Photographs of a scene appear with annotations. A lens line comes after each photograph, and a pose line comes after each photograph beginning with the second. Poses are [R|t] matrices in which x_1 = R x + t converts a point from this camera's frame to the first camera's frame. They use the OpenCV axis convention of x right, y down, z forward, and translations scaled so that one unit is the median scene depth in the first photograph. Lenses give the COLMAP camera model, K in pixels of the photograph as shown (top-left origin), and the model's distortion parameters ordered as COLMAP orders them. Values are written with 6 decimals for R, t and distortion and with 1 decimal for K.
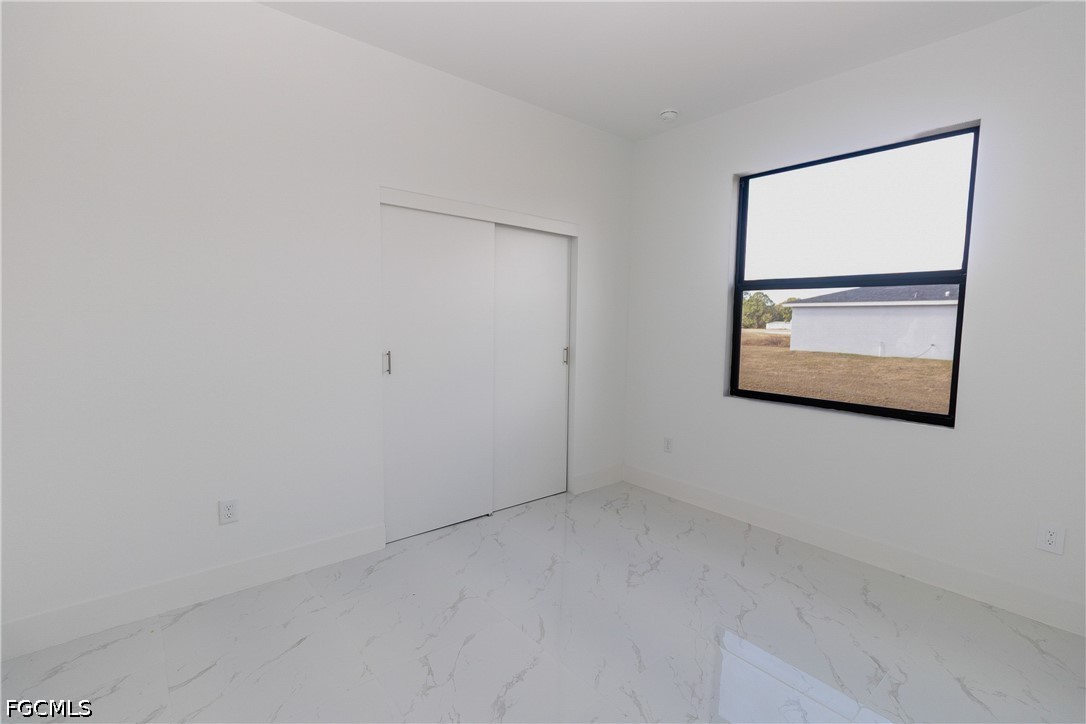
lens RADIAL K [[498.6, 0, 540.2], [0, 498.6, 359.1], [0, 0, 1]] dist [0.001140, 0.001397]
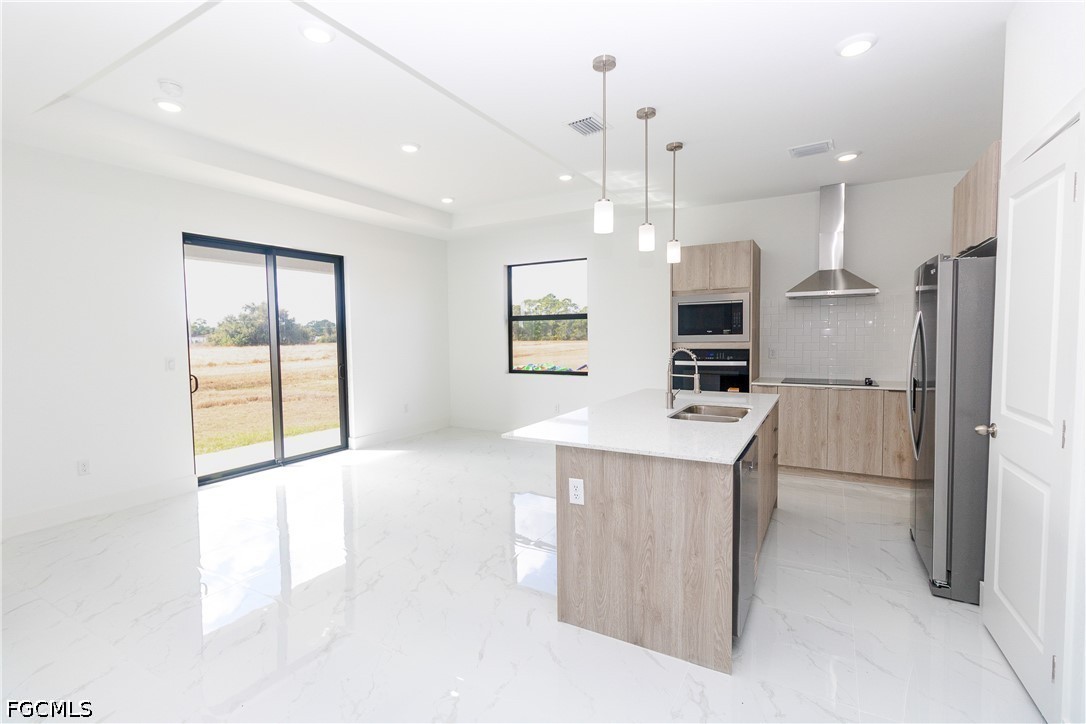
lens RADIAL K [[498.6, 0, 539.0], [0, 498.6, 361.3], [0, 0, 1]] dist [0.001140, 0.001397]
pose [[0.930100, -0.038227, 0.365312, -0.311694], [0.052438, 0.998201, -0.029056, 0.119200], [-0.363545, 0.046181, 0.930431, -1.197308]]
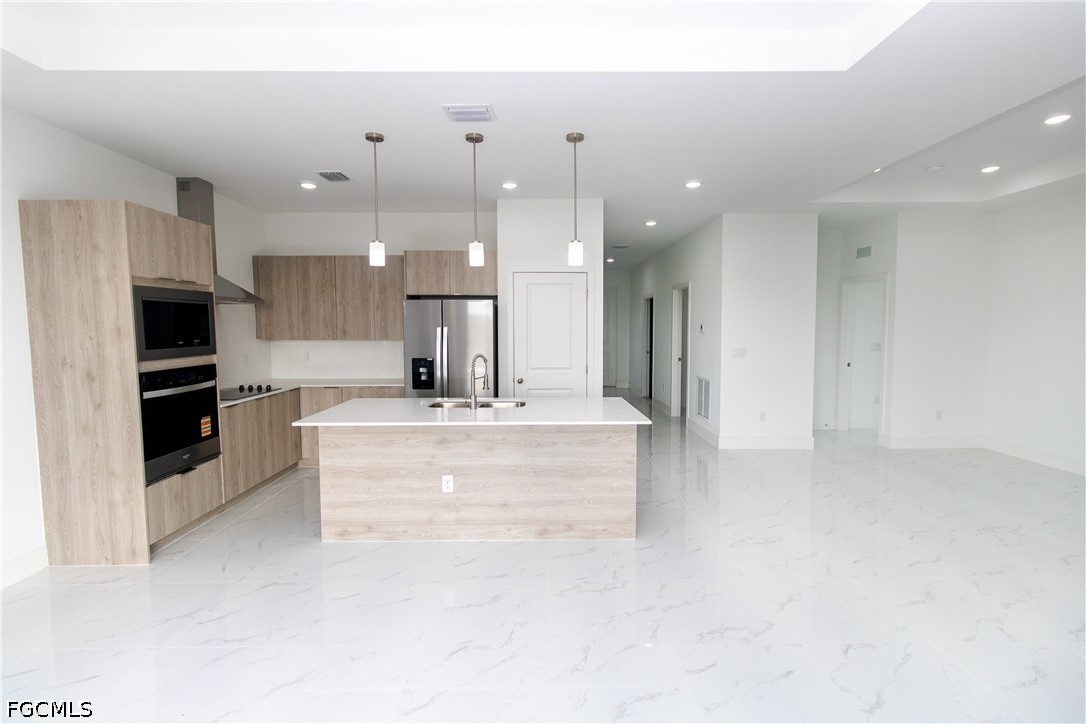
lens RADIAL K [[498.6, 0, 539.8], [0, 498.6, 357.0], [0, 0, 1]] dist [0.001140, 0.001397]
pose [[-0.787163, -0.042014, 0.615312, -0.555448], [0.054927, 0.988937, 0.137793, -0.103575], [-0.614294, 0.142262, -0.776147, 0.743618]]
